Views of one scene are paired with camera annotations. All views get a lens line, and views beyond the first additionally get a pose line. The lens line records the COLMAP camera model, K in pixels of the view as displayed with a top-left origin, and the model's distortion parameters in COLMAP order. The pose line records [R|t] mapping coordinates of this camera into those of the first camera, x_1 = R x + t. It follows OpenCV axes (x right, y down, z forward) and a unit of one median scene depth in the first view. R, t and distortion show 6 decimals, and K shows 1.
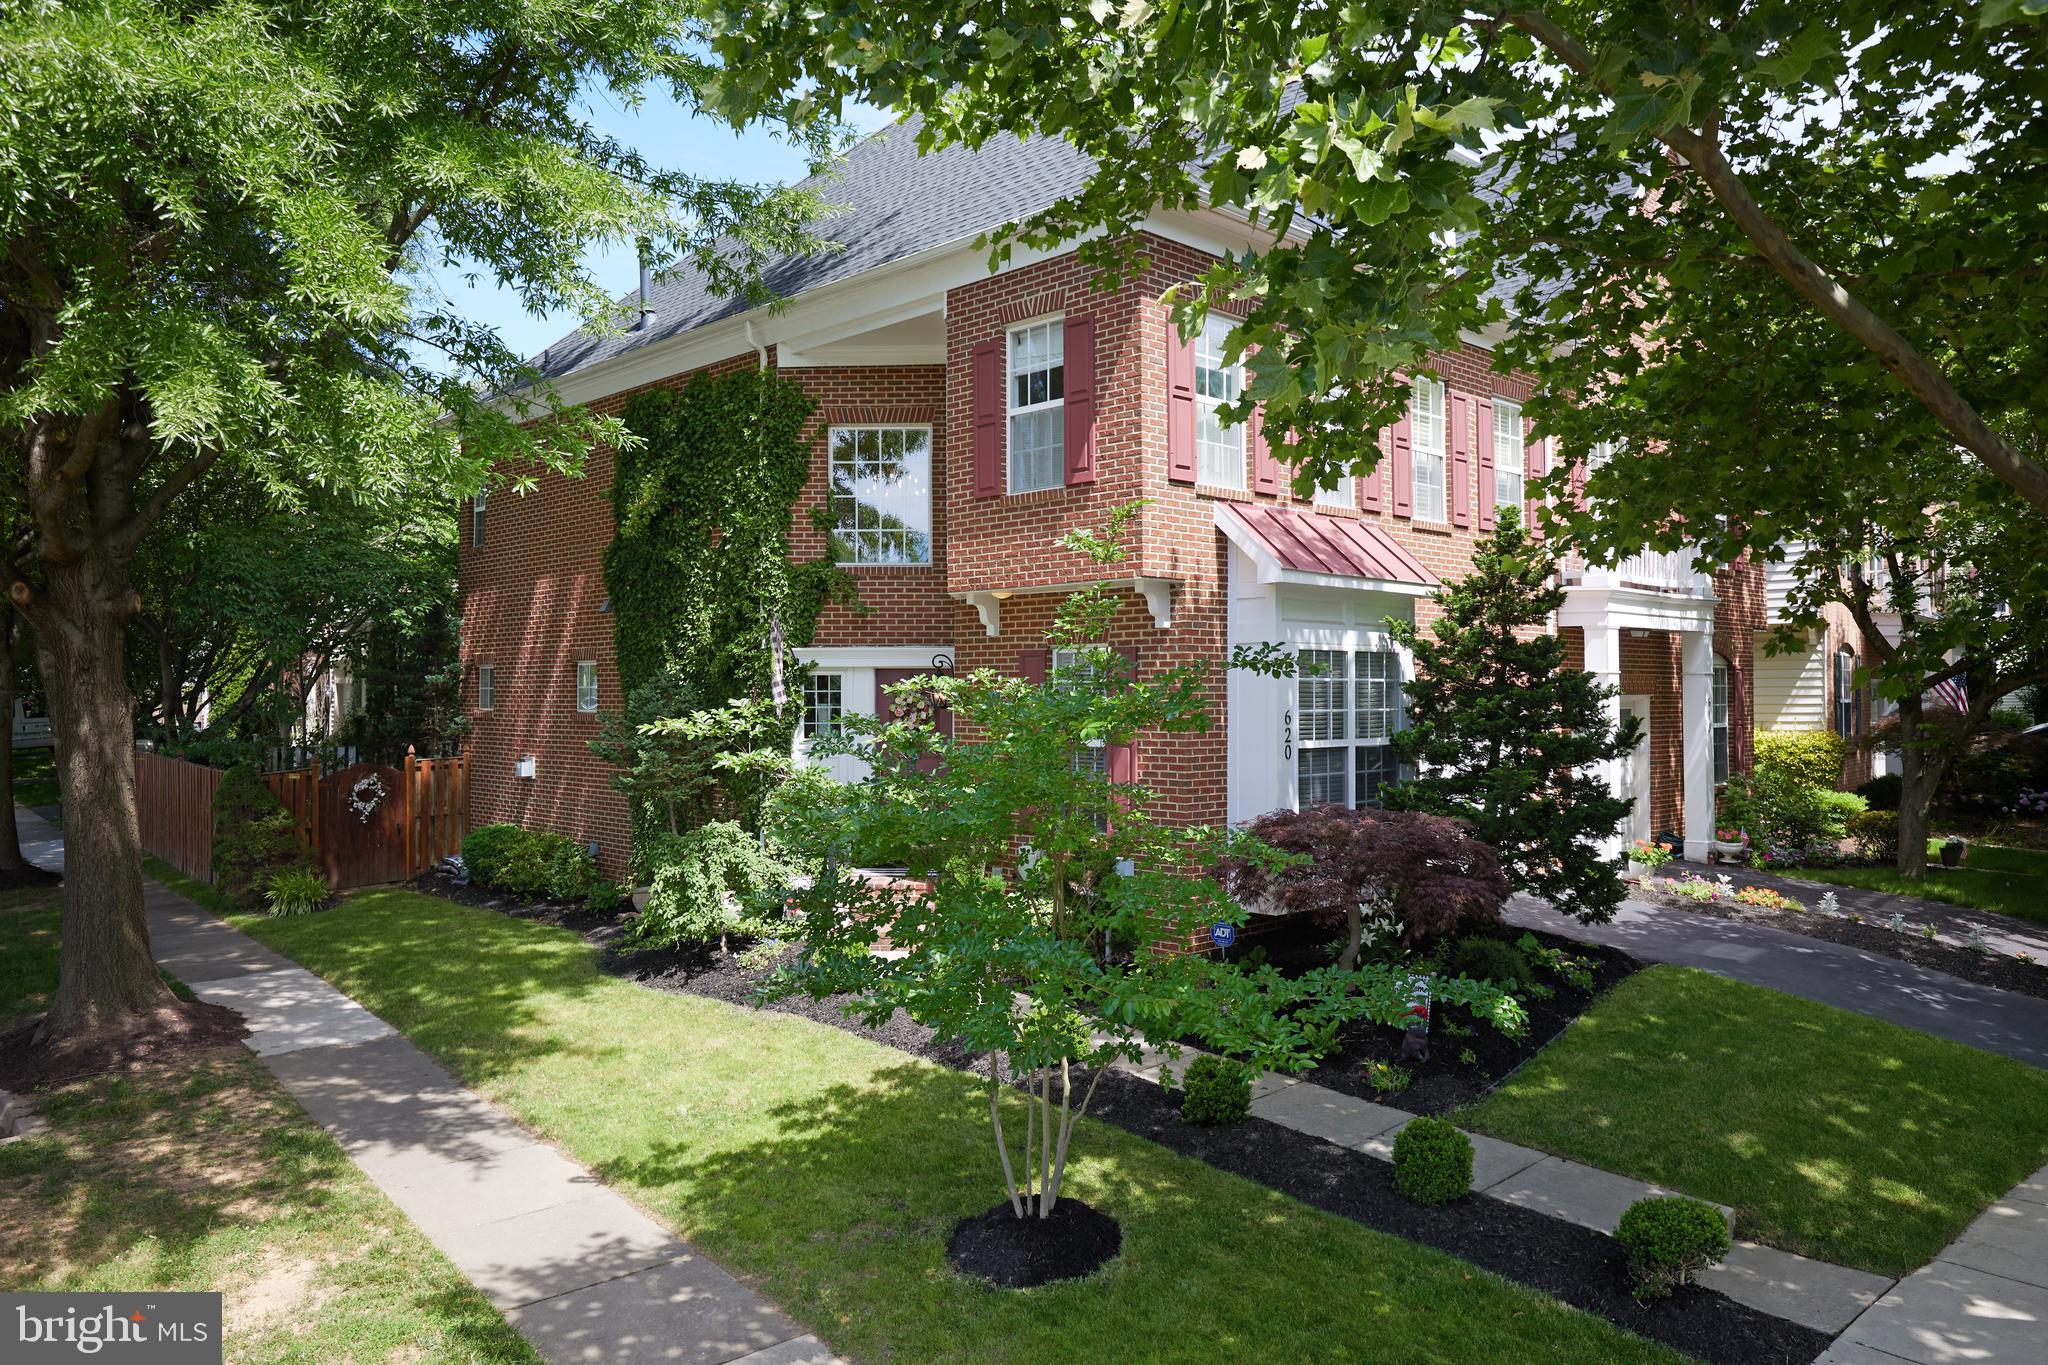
lens RADIAL K [[1402.2, 0, 1035.5], [0, 1402.2, 672.2], [0, 0, 1]] dist [0.005136, -0.000954]
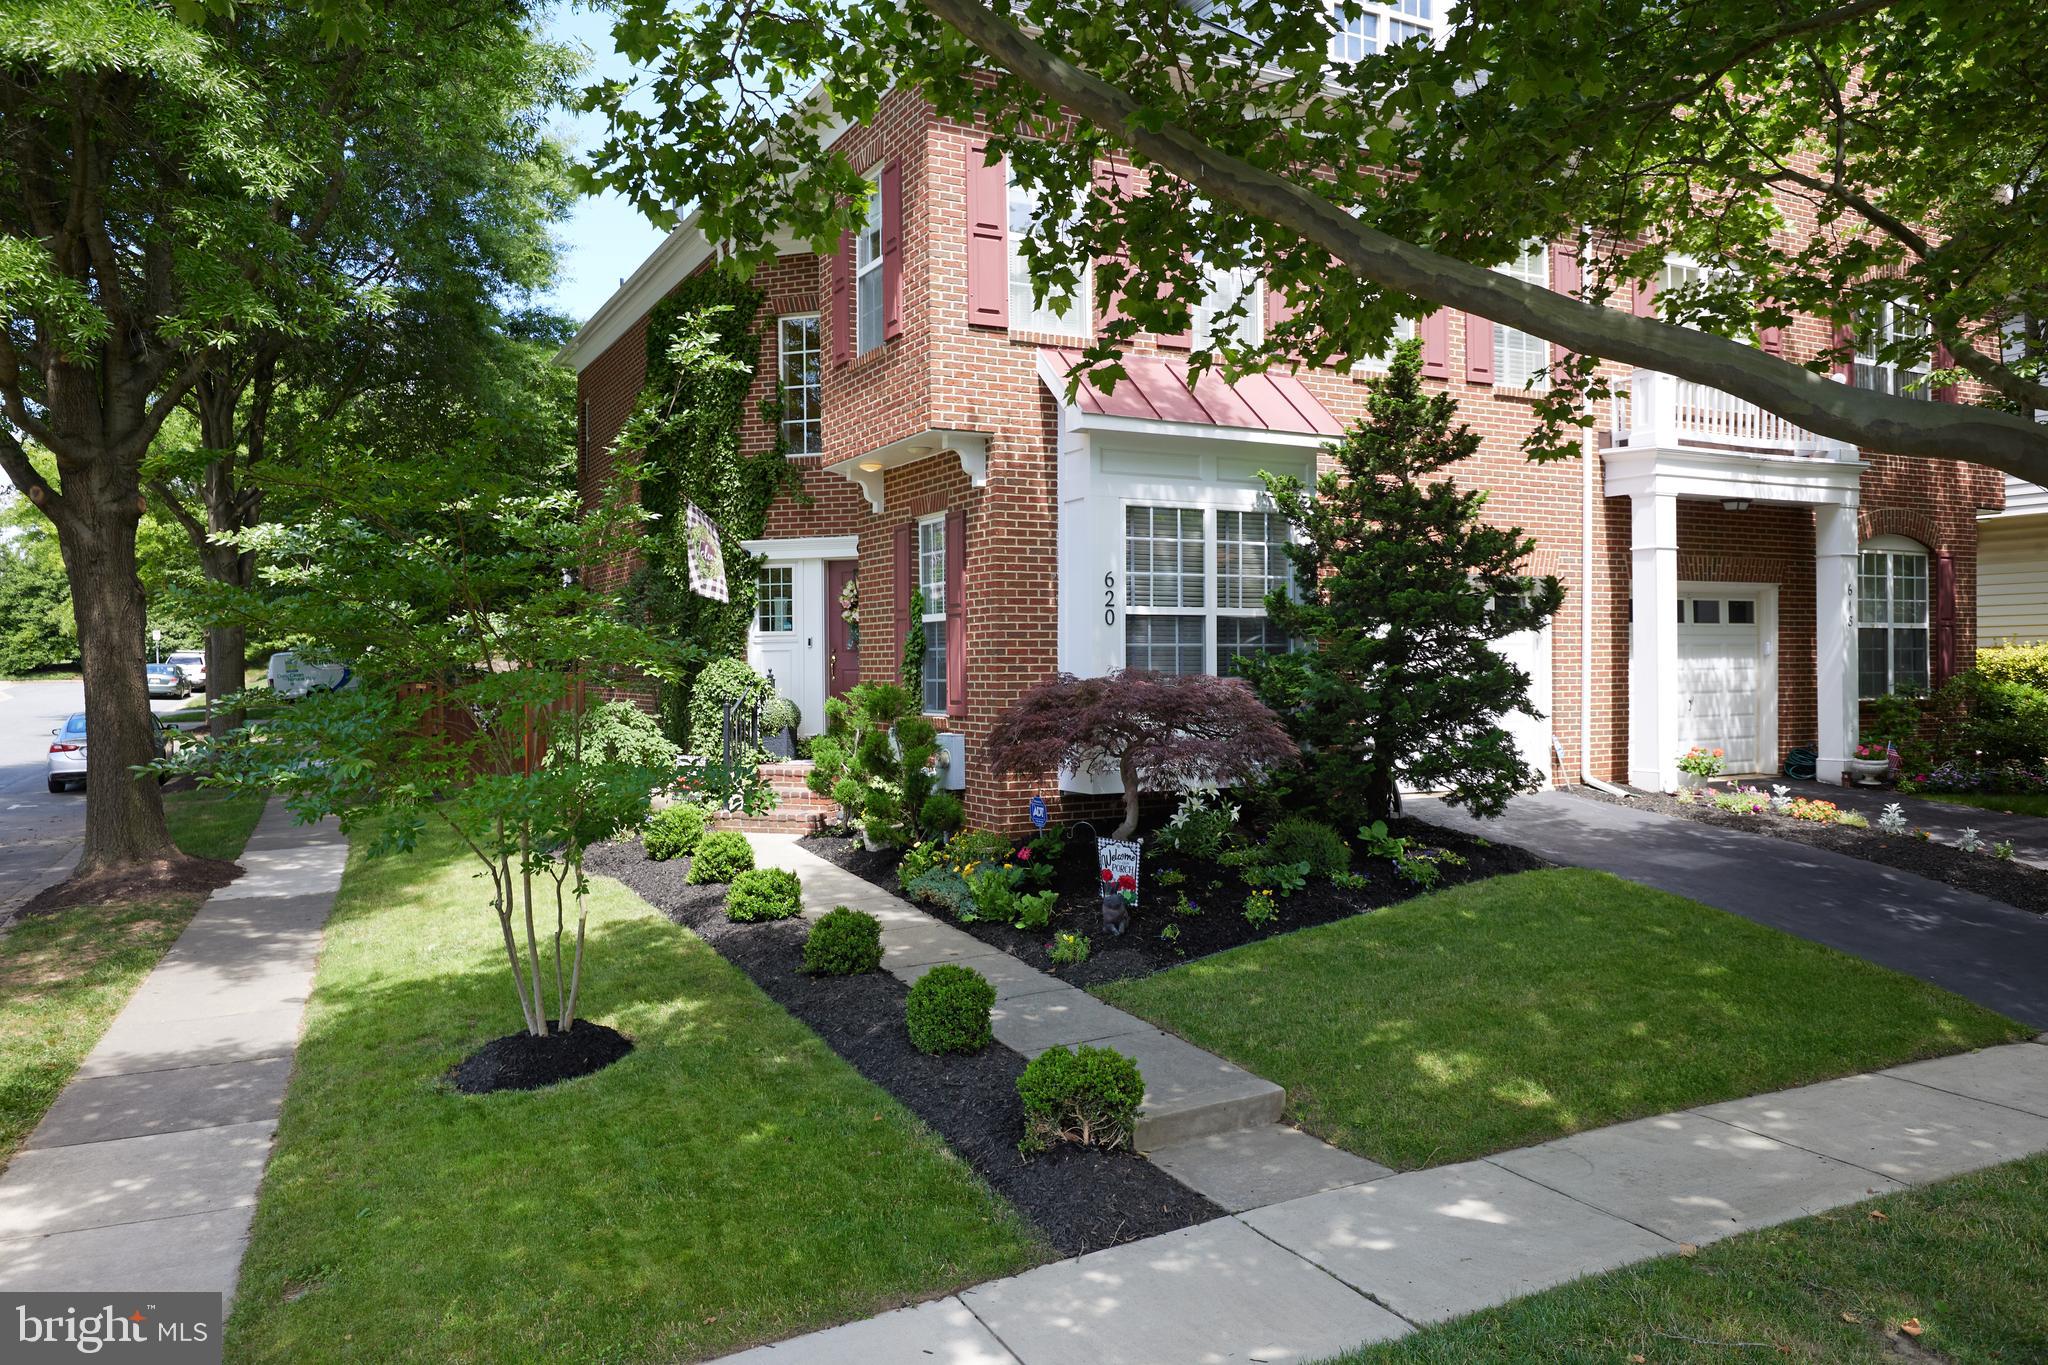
lens RADIAL K [[1440.3, 0, 1030.2], [0, 1440.3, 676.6], [0, 0, 1]] dist [0.010153, 0.003003]
pose [[0.959006, -0.003302, -0.283367, 0.374787], [0.009643, 0.999733, 0.020988, 0.071324], [0.283222, -0.022860, 0.958782, 0.079080]]
